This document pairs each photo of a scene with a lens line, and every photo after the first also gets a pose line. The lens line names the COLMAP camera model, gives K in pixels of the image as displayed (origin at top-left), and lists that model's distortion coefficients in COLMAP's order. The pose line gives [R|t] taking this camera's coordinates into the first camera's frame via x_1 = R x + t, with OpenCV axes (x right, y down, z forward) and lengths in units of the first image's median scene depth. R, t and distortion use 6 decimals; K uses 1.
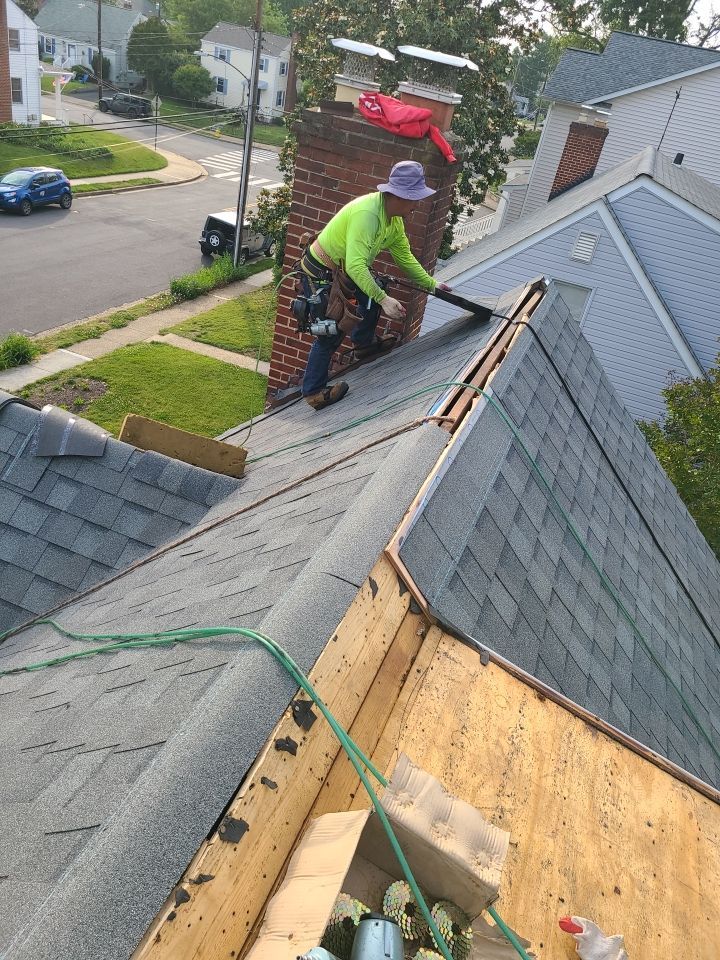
lens RADIAL K [[720.5, 0, 370.0], [0, 720.5, 462.9], [0, 0, 1]] dist [0.055893, -0.041354]
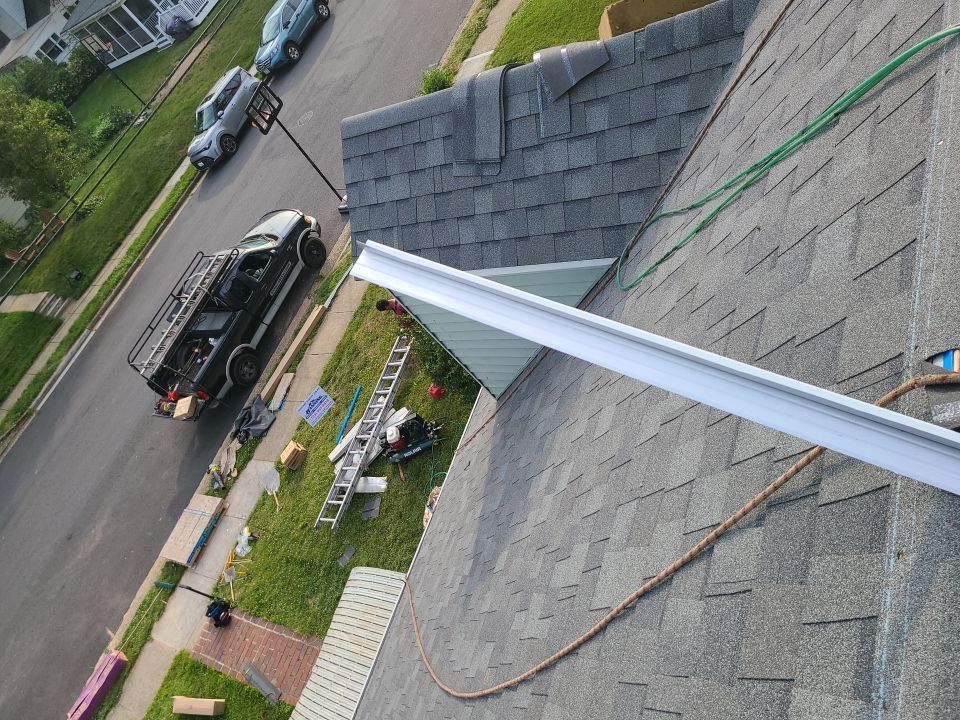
lens RADIAL K [[720.5, 0, 472.2], [0, 720.5, 358.6], [0, 0, 1]] dist [0.055893, -0.041354]
pose [[0.741070, -0.381912, -0.552230, -0.117574], [0.553415, 0.813157, 0.180295, 0.038710], [0.380193, -0.439224, 0.813963, -0.046144]]
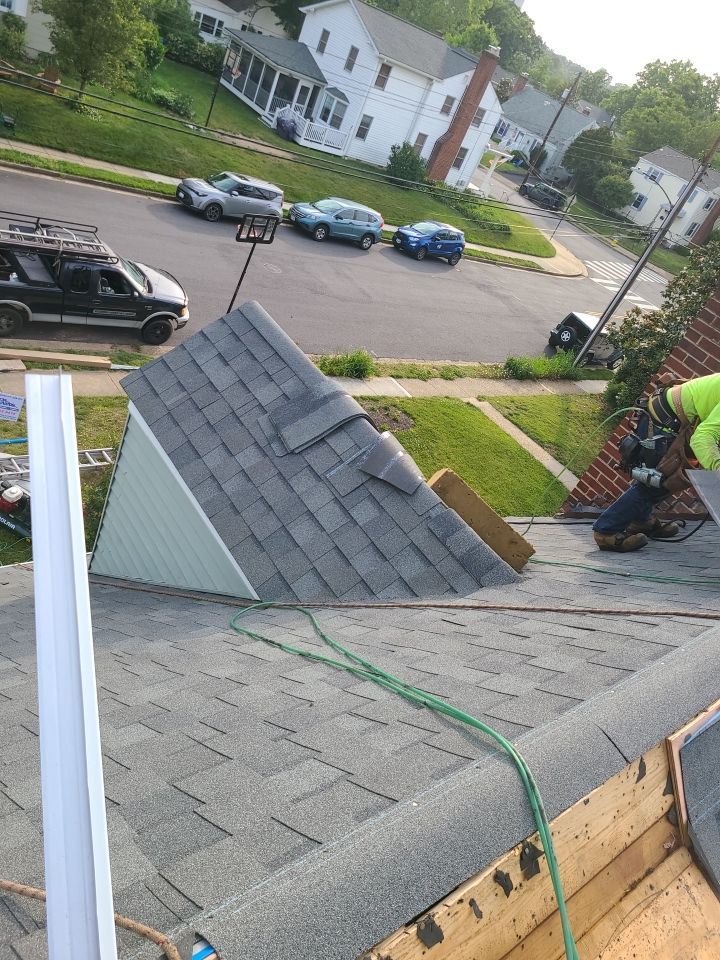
lens RADIAL K [[720.5, 0, 358.4], [0, 720.5, 462.6], [0, 0, 1]] dist [0.055893, -0.041354]
pose [[0.831774, 0.410541, -0.373642, -0.057618], [-0.449130, 0.893278, -0.018326, 0.002666], [0.326243, 0.183057, 0.927392, -0.015608]]
